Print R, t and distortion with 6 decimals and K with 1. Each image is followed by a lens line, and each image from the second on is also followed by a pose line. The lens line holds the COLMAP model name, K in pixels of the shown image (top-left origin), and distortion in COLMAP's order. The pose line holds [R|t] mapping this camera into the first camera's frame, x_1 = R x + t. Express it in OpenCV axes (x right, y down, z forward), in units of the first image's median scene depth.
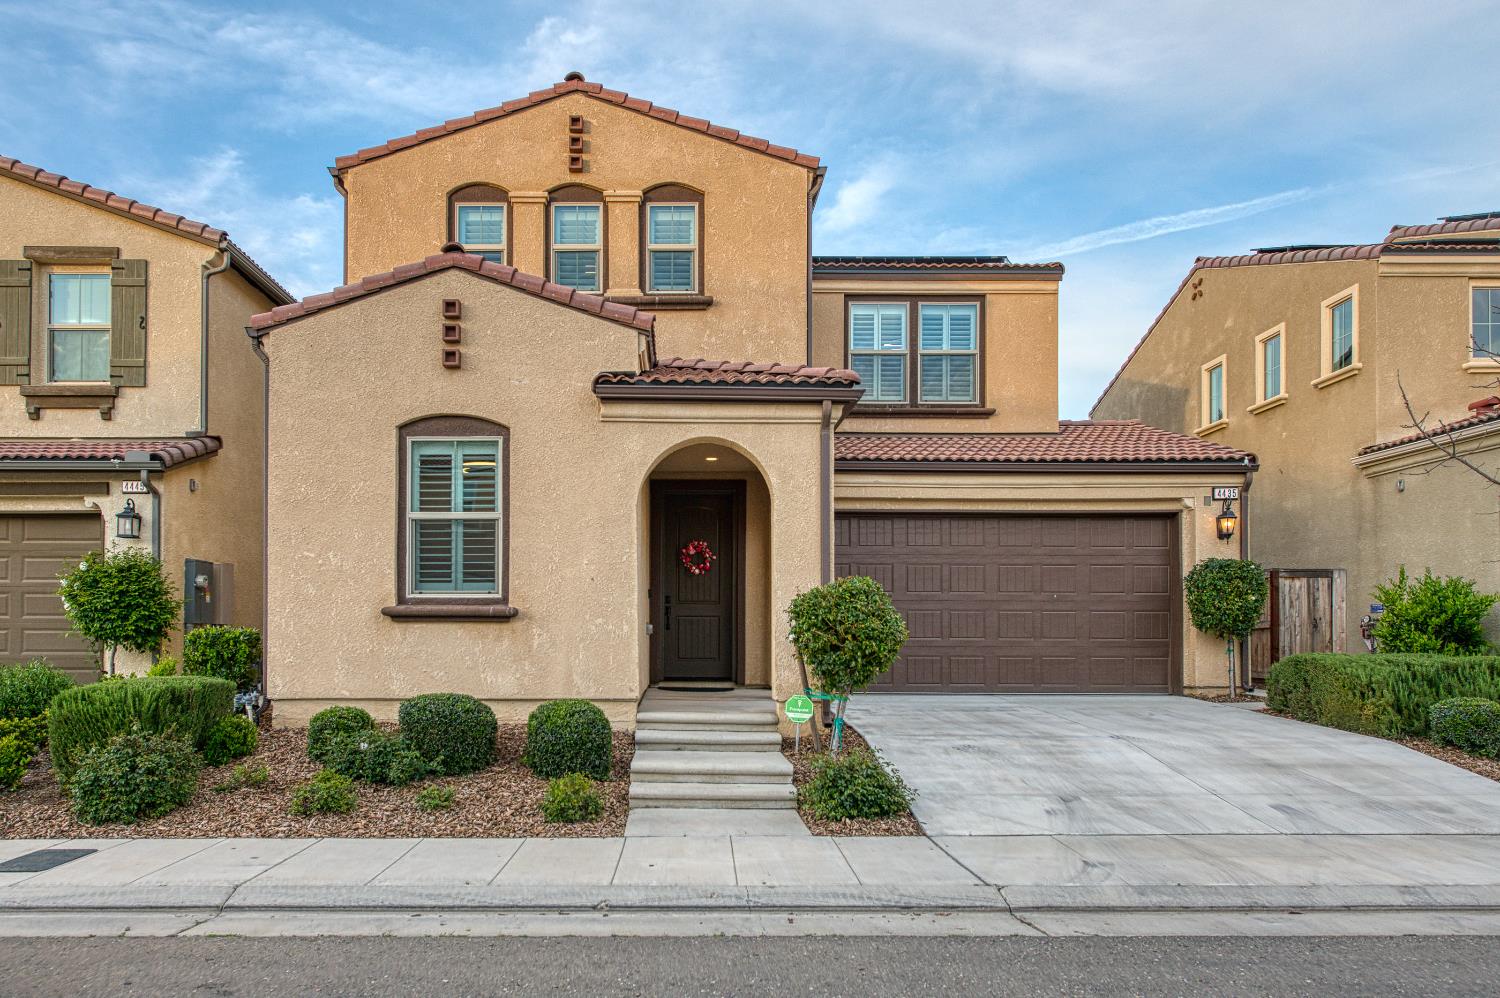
lens RADIAL K [[1475.0, 0, 630.5], [0, 1475.0, 573.6], [0, 0, 1]] dist [0.001180, -0.000297]
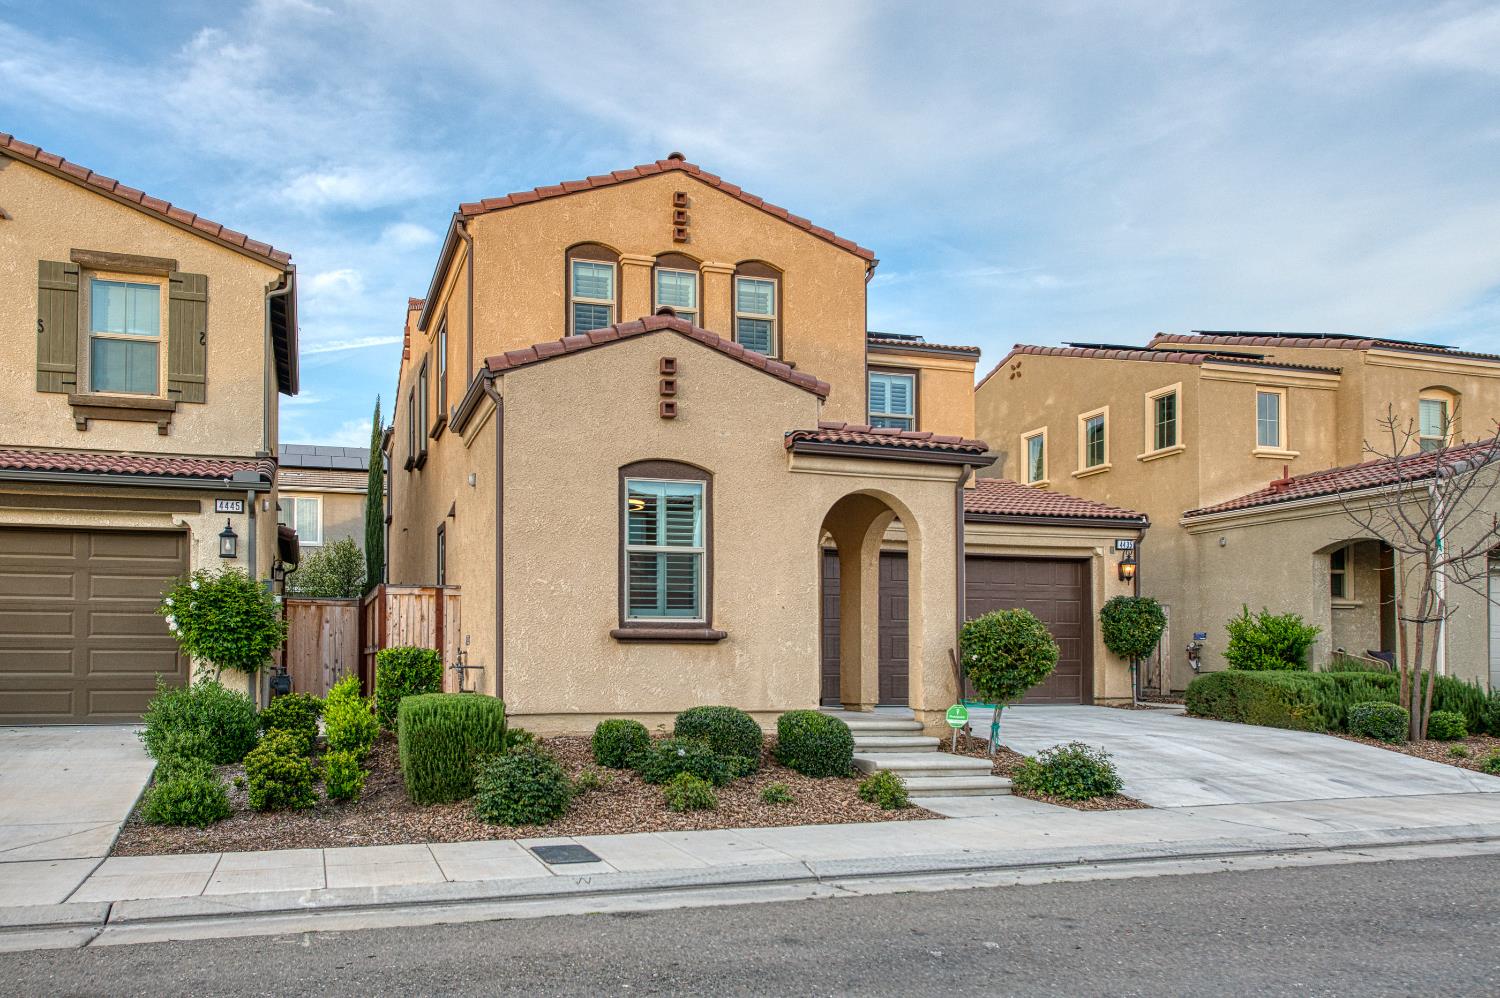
lens RADIAL K [[1472.4, 0, 747.8], [0, 1472.4, 580.0], [0, 0, 1]] dist [-0.001171, 0.002356]
pose [[0.928500, 0.020775, 0.370750, -0.390369], [-0.016667, 0.999759, -0.014281, -0.000643], [-0.370957, 0.007080, 0.928623, -0.054081]]
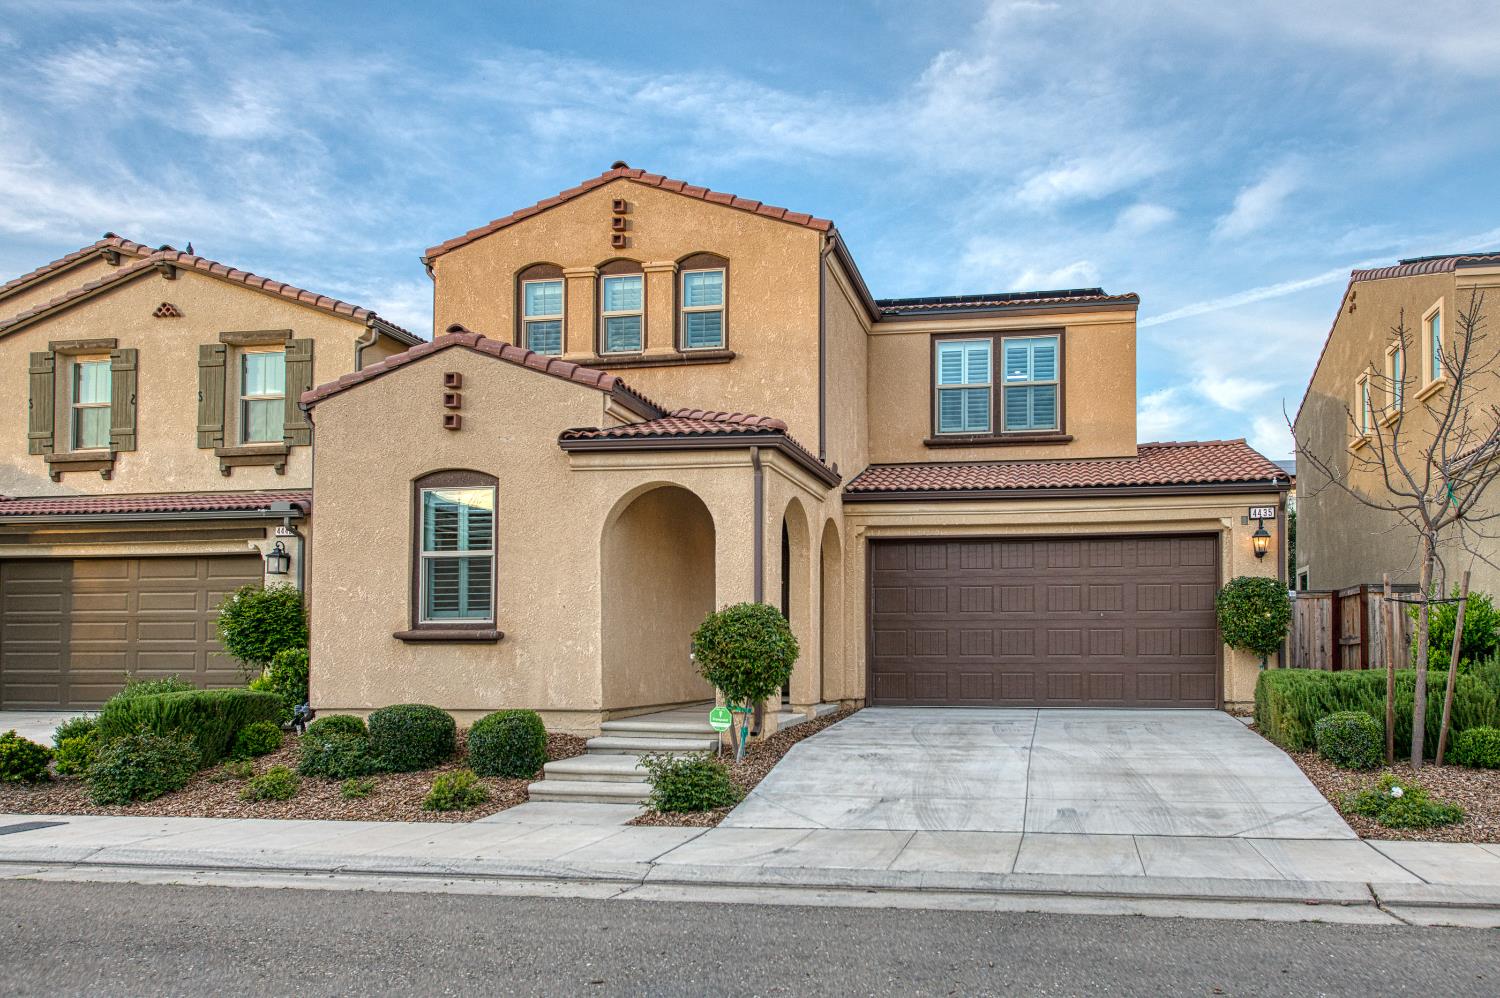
lens RADIAL K [[1478.3, 0, 751.0], [0, 1478.3, 543.0], [0, 0, 1]] dist [-0.002178, 0.003467]
pose [[0.975190, -0.020600, -0.220407, 0.304350], [0.013615, 0.999357, -0.033163, -0.004548], [0.220948, 0.029340, 0.974844, -0.084972]]
